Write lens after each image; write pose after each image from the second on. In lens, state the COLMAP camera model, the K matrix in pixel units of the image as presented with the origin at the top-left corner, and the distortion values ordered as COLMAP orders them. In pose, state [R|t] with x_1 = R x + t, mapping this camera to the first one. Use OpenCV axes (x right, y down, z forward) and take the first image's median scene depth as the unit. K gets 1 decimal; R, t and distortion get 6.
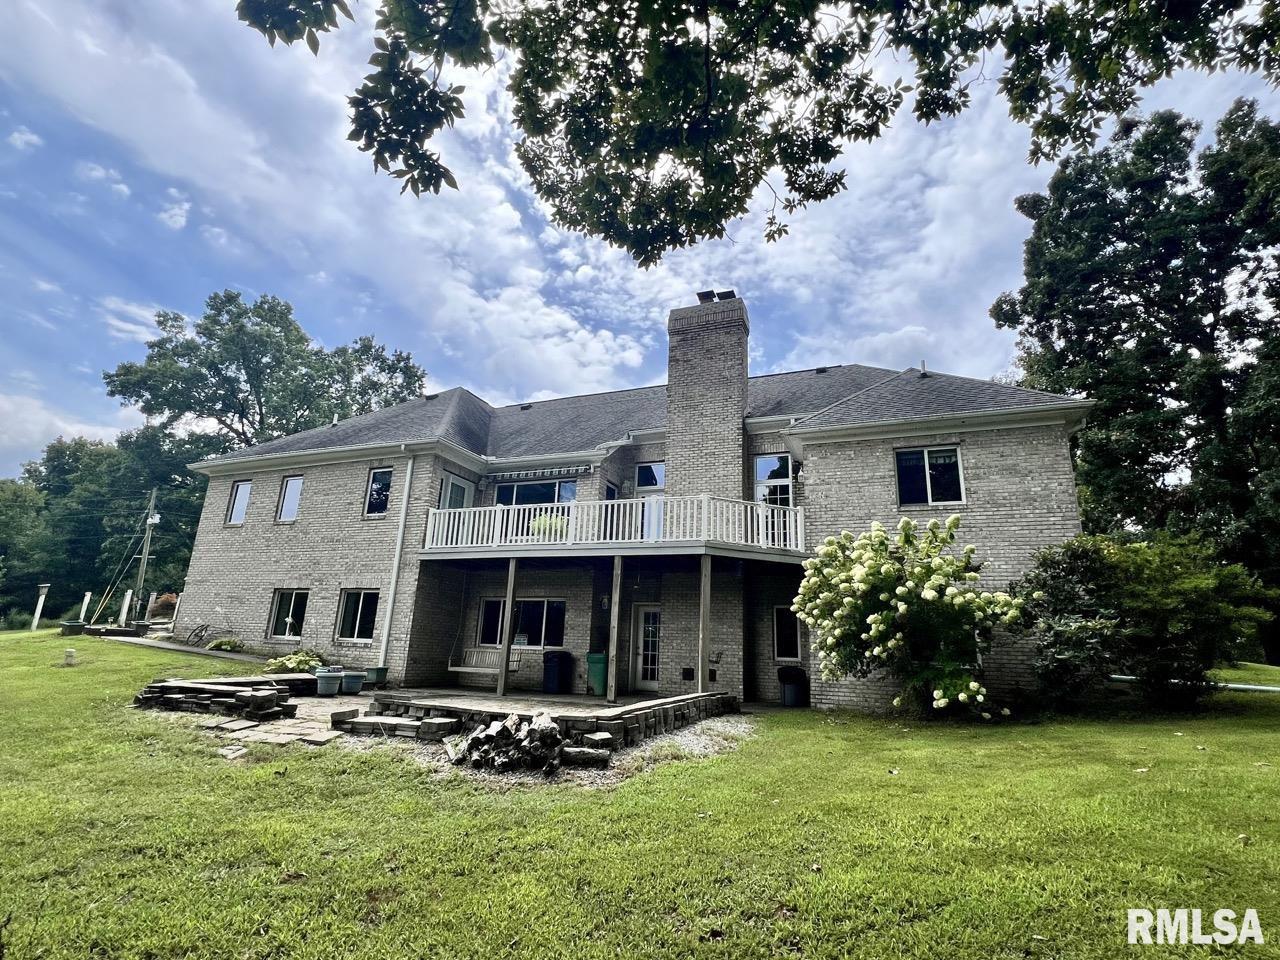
lens RADIAL K [[636.5, 0, 640.0], [0, 636.5, 480.0], [0, 0, 1]] dist [-0.001524, -0.000941]
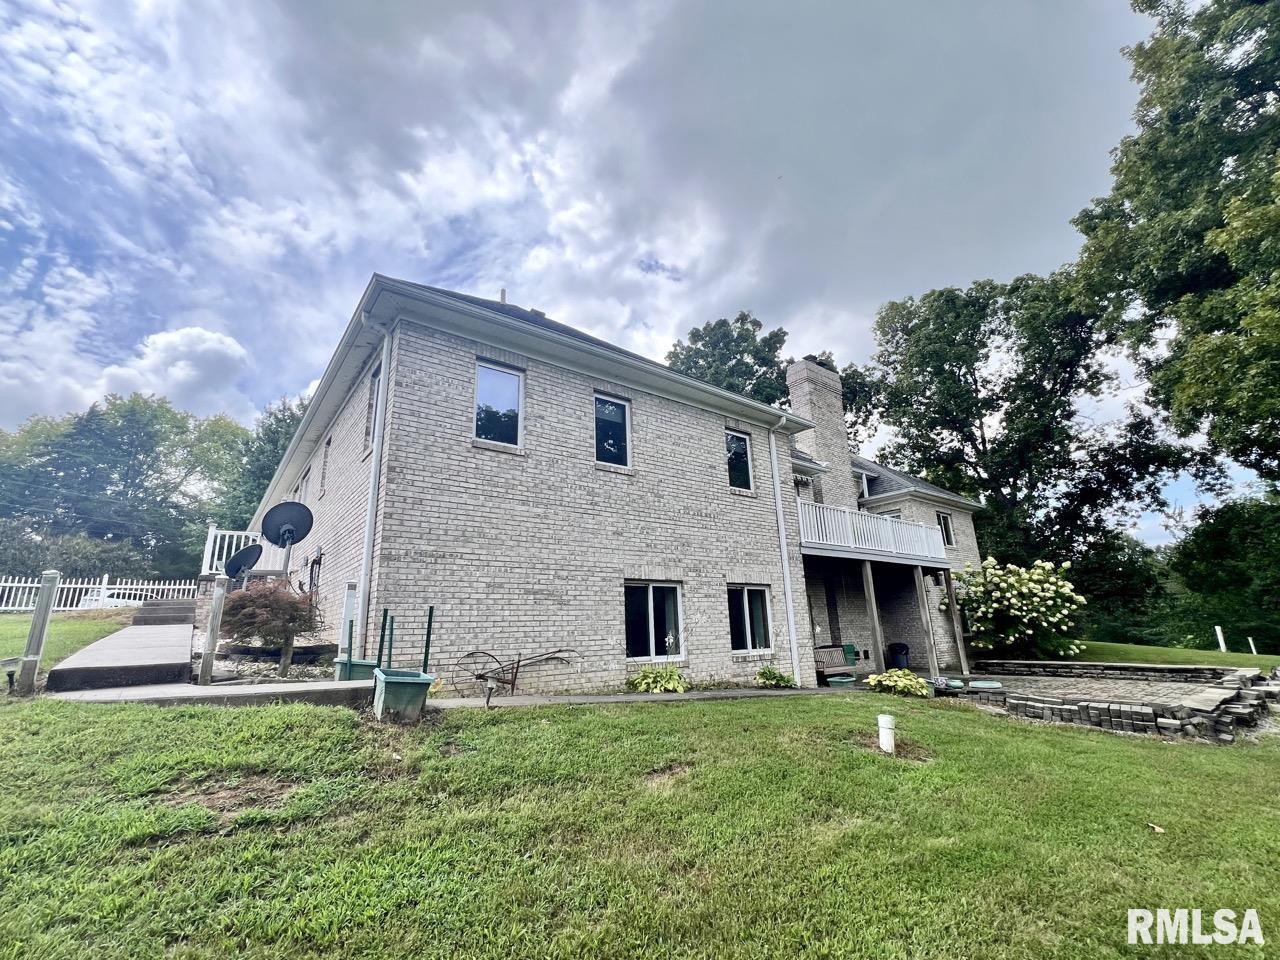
lens RADIAL K [[551.6, 0, 640.0], [0, 551.6, 480.0], [0, 0, 1]] dist [0.000452, 0.000009]
pose [[0.494898, 0.174913, 0.851165, -0.548524], [-0.186286, 0.978114, -0.092687, 0.066967], [-0.848748, -0.112689, 0.516651, 0.390770]]
